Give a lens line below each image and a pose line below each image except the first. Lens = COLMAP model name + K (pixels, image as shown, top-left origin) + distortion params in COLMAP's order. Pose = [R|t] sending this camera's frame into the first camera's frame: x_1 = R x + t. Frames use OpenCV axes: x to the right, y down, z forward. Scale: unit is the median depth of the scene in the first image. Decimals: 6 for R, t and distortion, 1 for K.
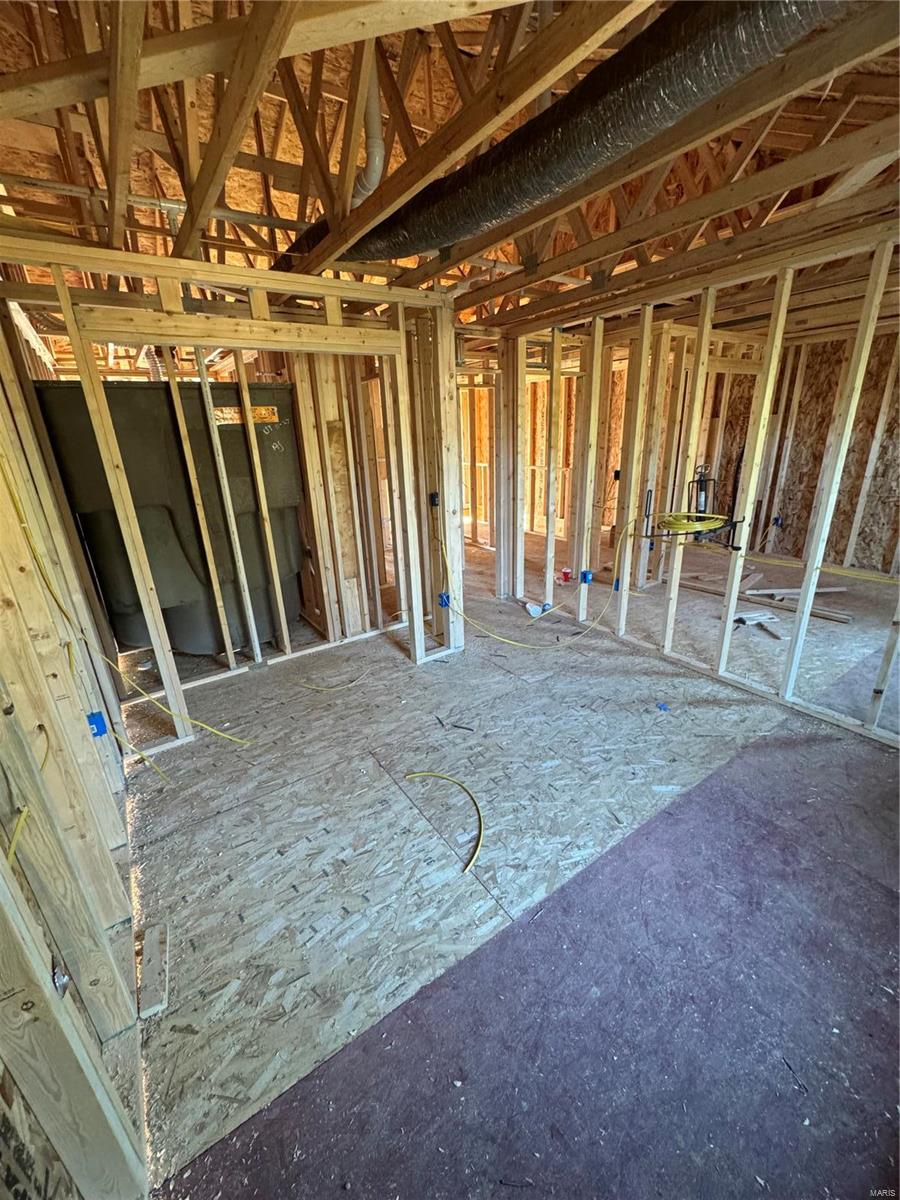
lens RADIAL K [[479.0, 0, 449.8], [0, 479.0, 603.1], [0, 0, 1]] dist [-0.005667, 0.000787]
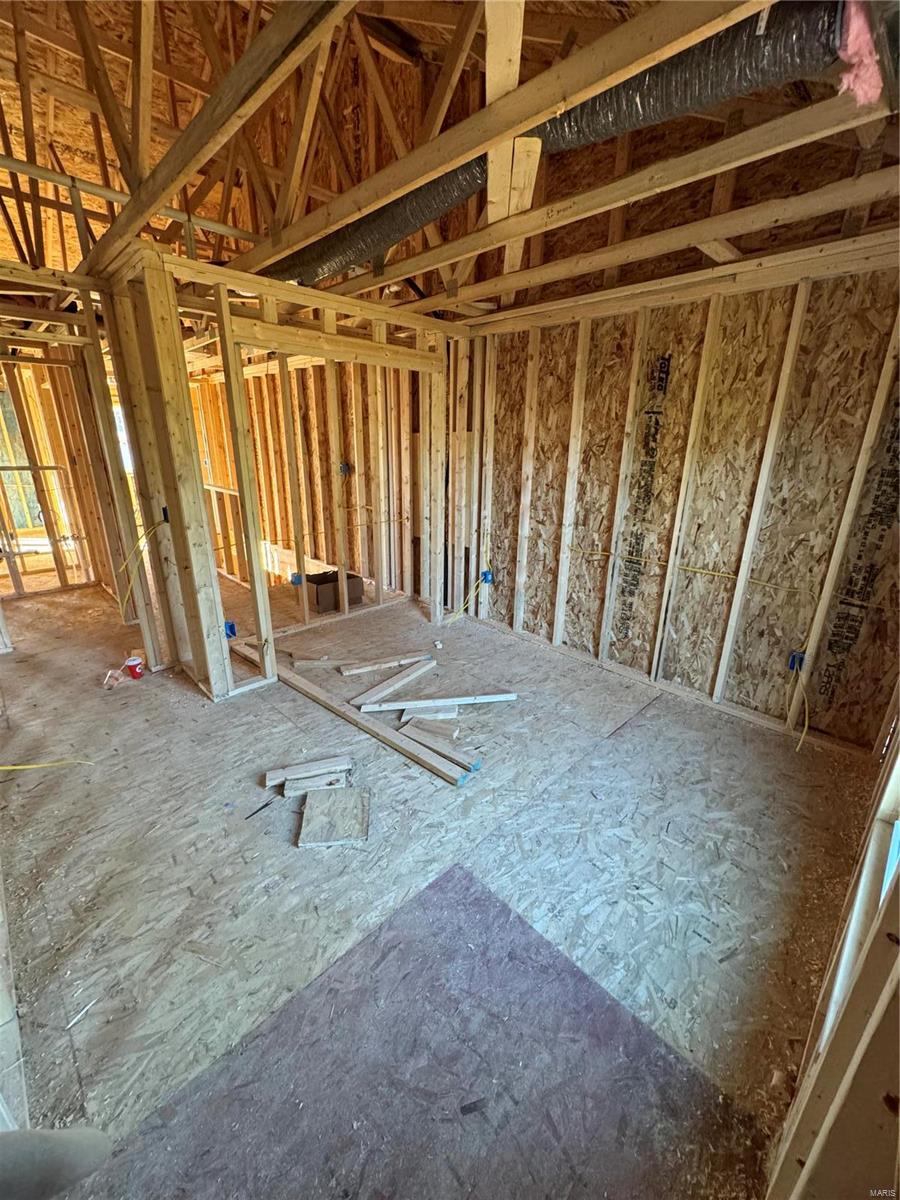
lens RADIAL K [[479.0, 0, 453.6], [0, 479.0, 600.5], [0, 0, 1]] dist [-0.005667, 0.000787]
pose [[0.983488, -0.013662, 0.180456, 0.555274], [0.016414, 0.999770, -0.013767, -0.138423], [-0.180227, 0.016502, 0.983487, 0.315624]]
